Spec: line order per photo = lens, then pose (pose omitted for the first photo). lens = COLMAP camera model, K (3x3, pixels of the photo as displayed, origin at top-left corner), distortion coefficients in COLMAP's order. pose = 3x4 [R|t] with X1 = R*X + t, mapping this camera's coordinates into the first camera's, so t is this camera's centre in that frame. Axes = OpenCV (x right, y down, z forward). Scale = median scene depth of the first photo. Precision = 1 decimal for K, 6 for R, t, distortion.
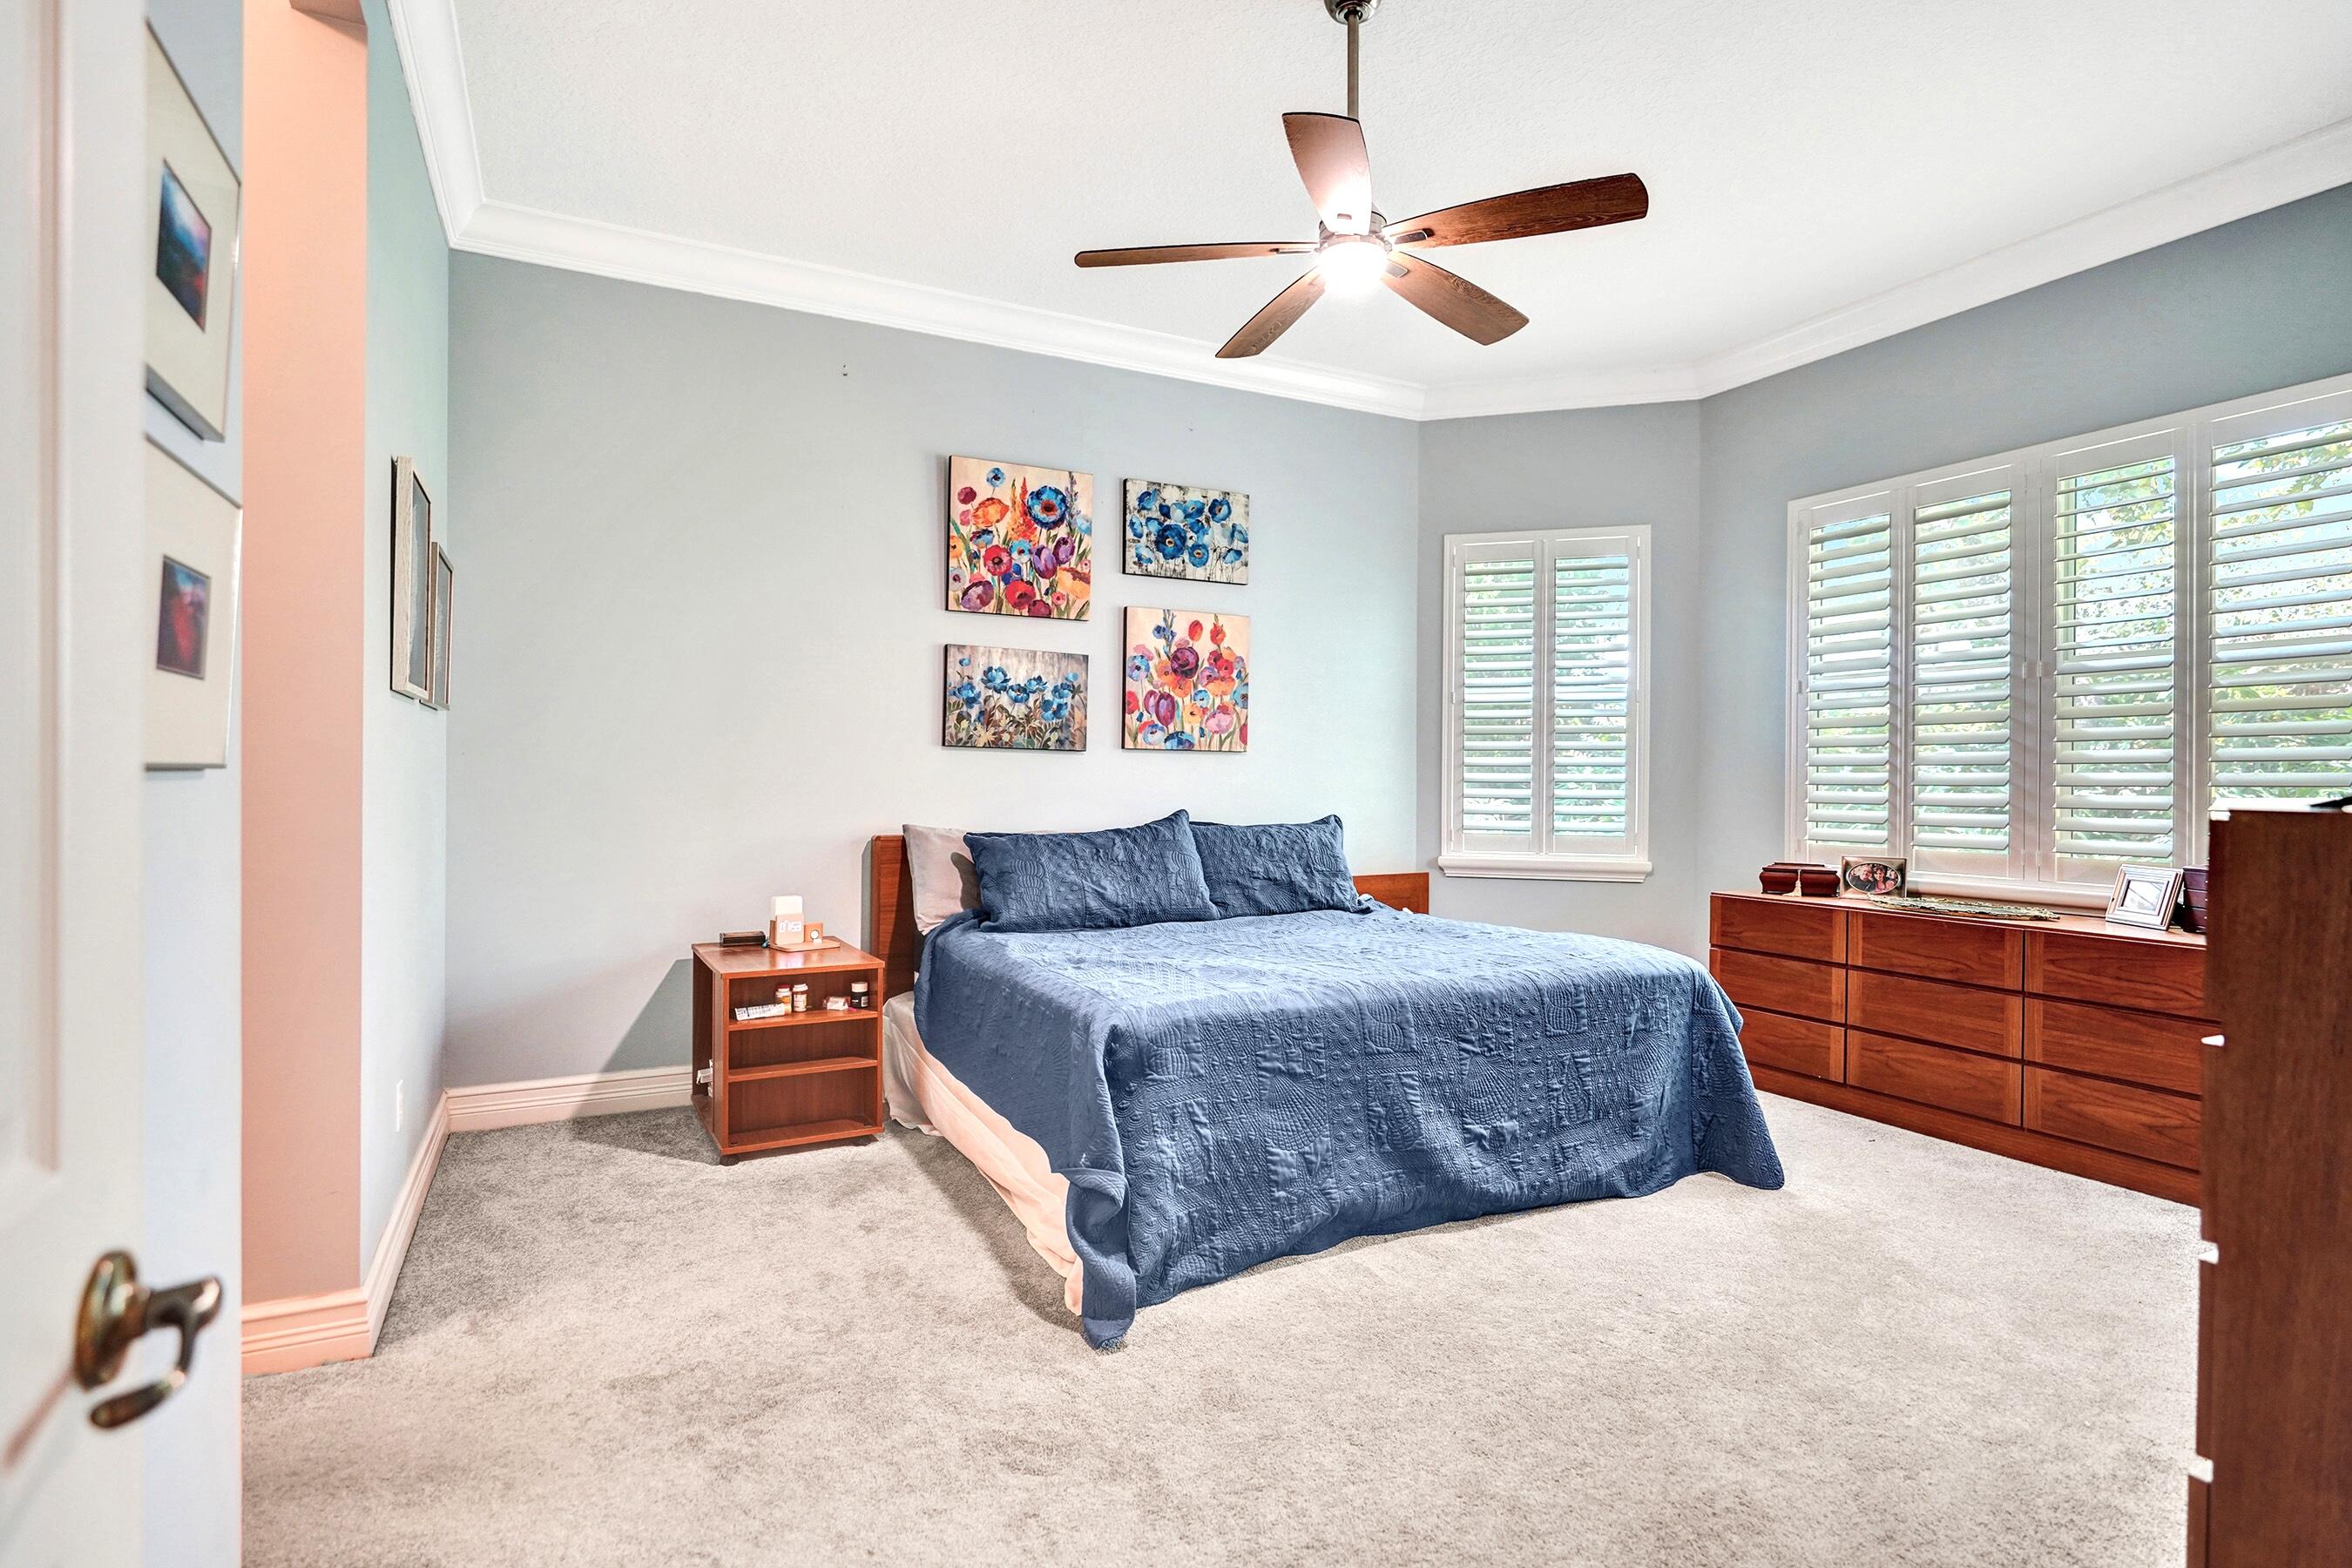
lens RADIAL K [[1192.9, 0, 1176.0], [0, 1192.9, 784.0], [0, 0, 1]] dist [0.001931, 0.000005]
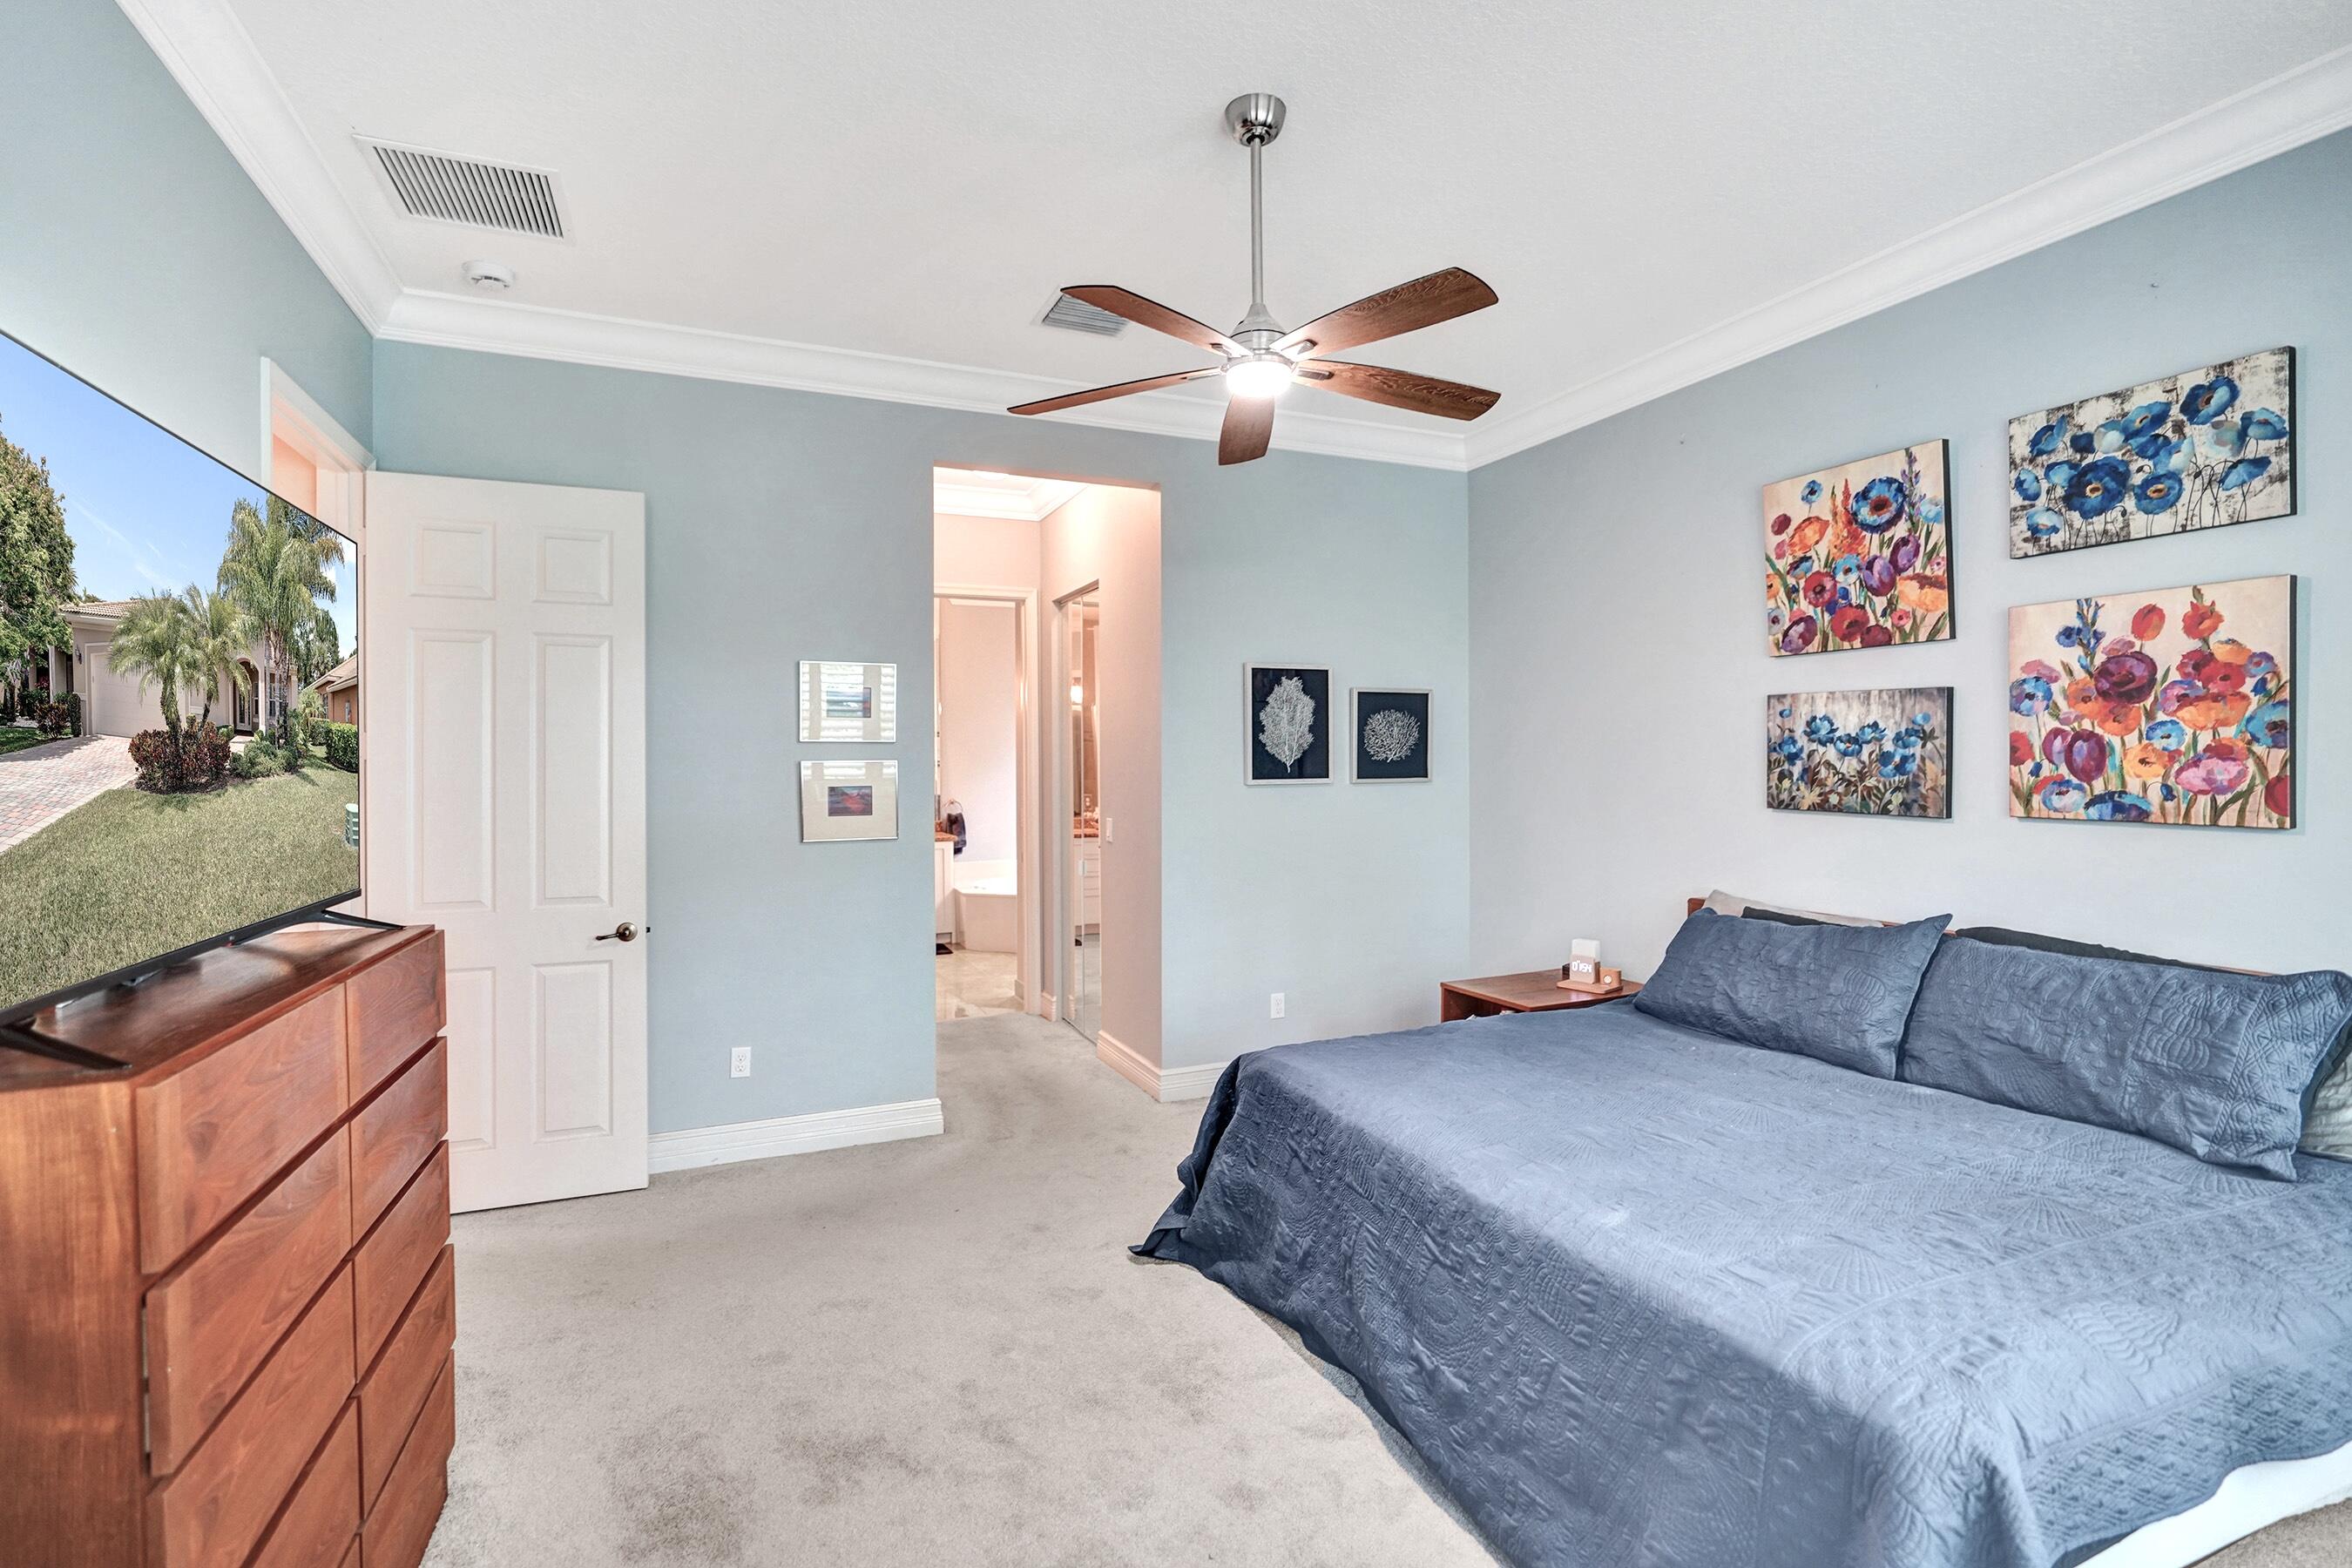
lens RADIAL K [[1095.5, 0, 1172.5], [0, 1095.5, 787.1], [0, 0, 1]] dist [-0.067973, 0.026748]
pose [[-0.100134, 0.017644, -0.994818, 0.628210], [0.001412, 0.999844, 0.017591, -0.059618], [0.994973, 0.000357, -0.100143, 0.602677]]
